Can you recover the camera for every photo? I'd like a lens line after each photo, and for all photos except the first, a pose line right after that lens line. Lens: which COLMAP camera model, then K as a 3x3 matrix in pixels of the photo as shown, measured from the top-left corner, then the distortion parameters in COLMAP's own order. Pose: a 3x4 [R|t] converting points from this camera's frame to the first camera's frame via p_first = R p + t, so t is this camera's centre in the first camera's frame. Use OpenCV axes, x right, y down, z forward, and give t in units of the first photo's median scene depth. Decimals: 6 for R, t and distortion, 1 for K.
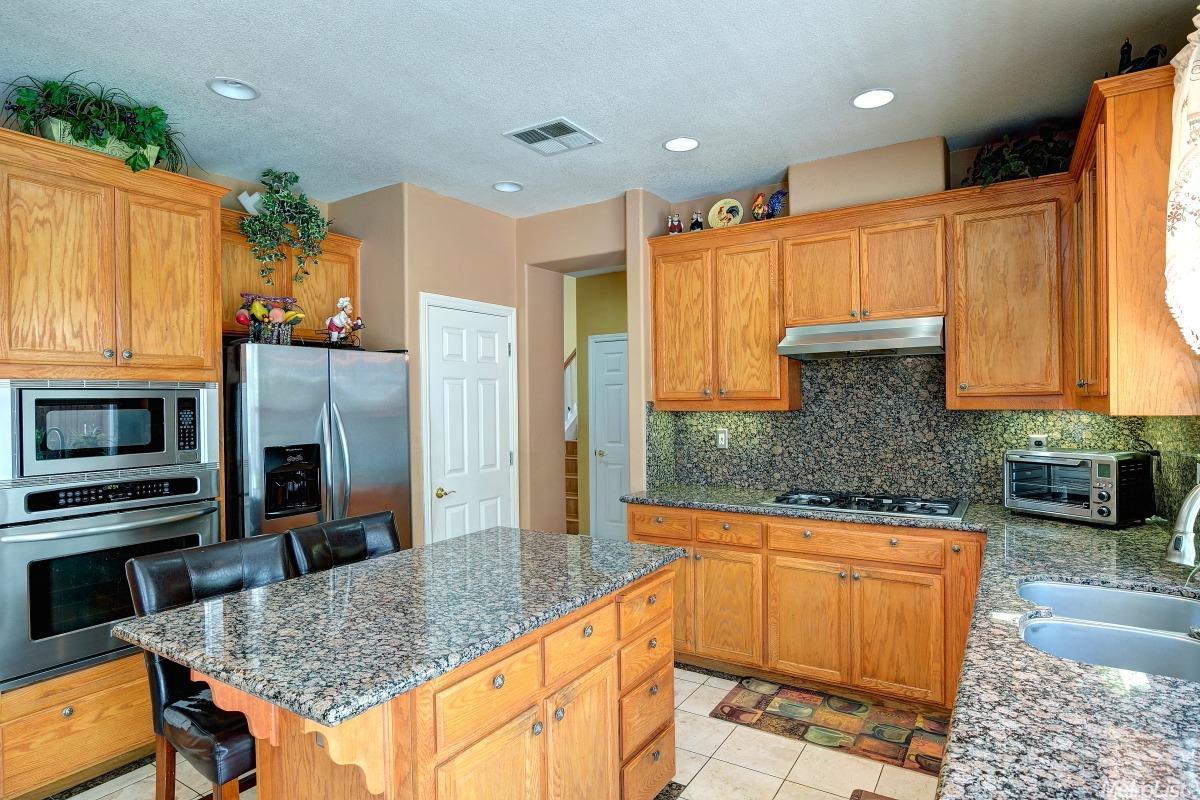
lens RADIAL K [[653.6, 0, 600.0], [0, 653.6, 400.0], [0, 0, 1]] dist [-0.016836, 0.000441]
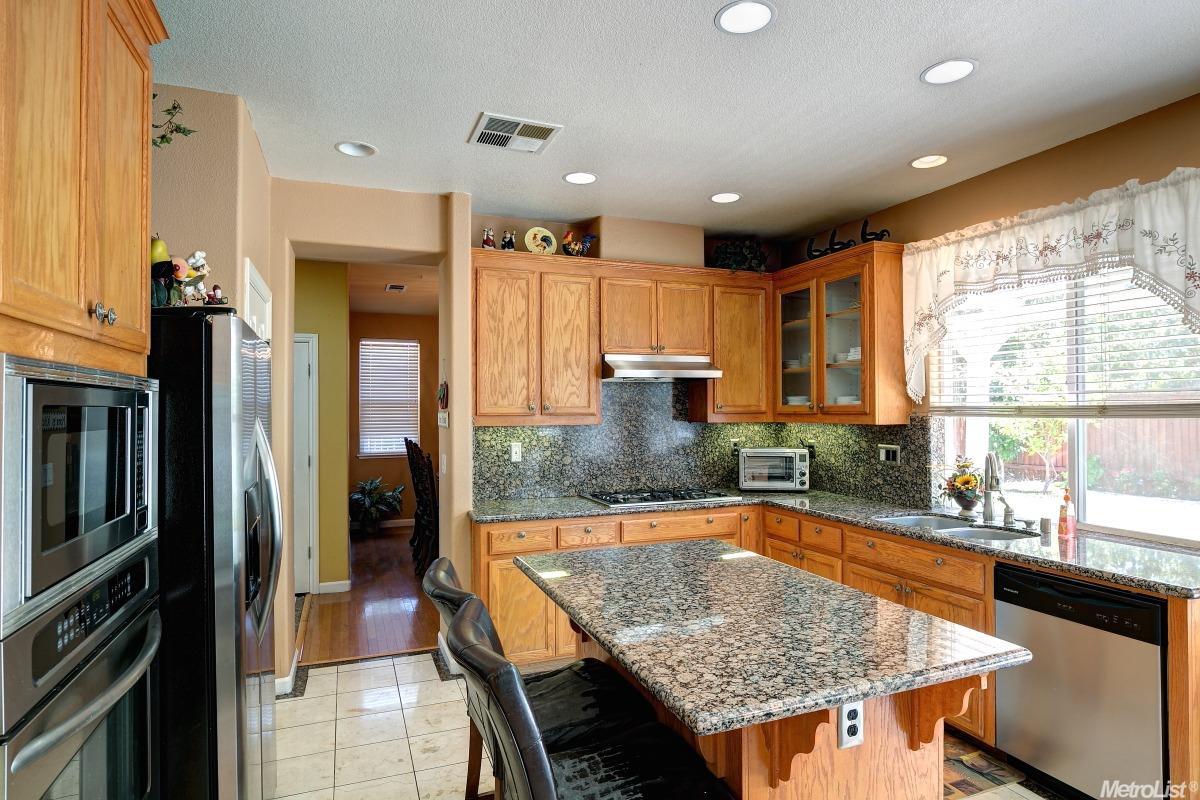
lens RADIAL K [[664.0, 0, 602.9], [0, 664.0, 403.5], [0, 0, 1]] dist [-0.022876, 0.000177]
pose [[0.582853, 0.017948, 0.812379, -0.675933], [-0.002630, 0.999792, -0.020202, 0.002474], [-0.812573, 0.009638, 0.582780, 0.308888]]
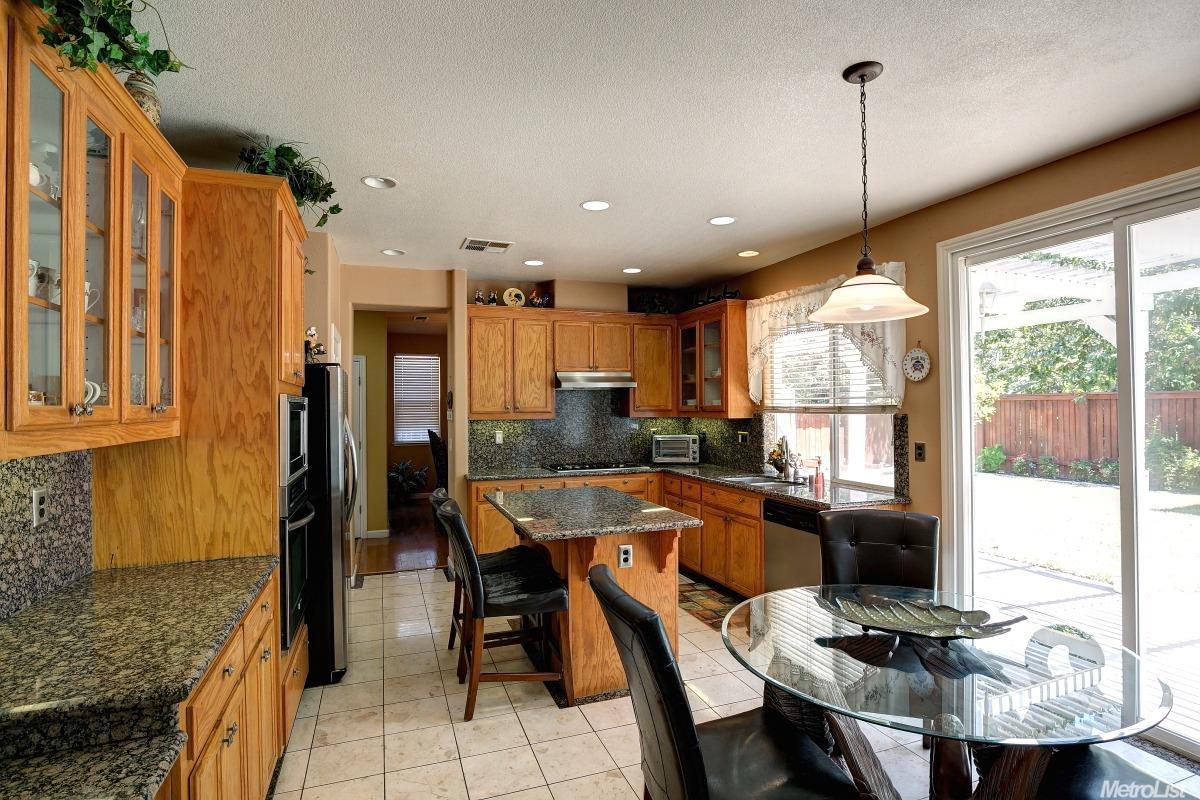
lens RADIAL K [[628.7, 0, 607.0], [0, 628.7, 403.1], [0, 0, 1]] dist [-0.023049, 0.000821]
pose [[0.600716, 0.013738, 0.799344, -0.981482], [-0.000672, 0.999861, -0.016679, 0.001850], [-0.799462, 0.009482, 0.600642, -0.125429]]
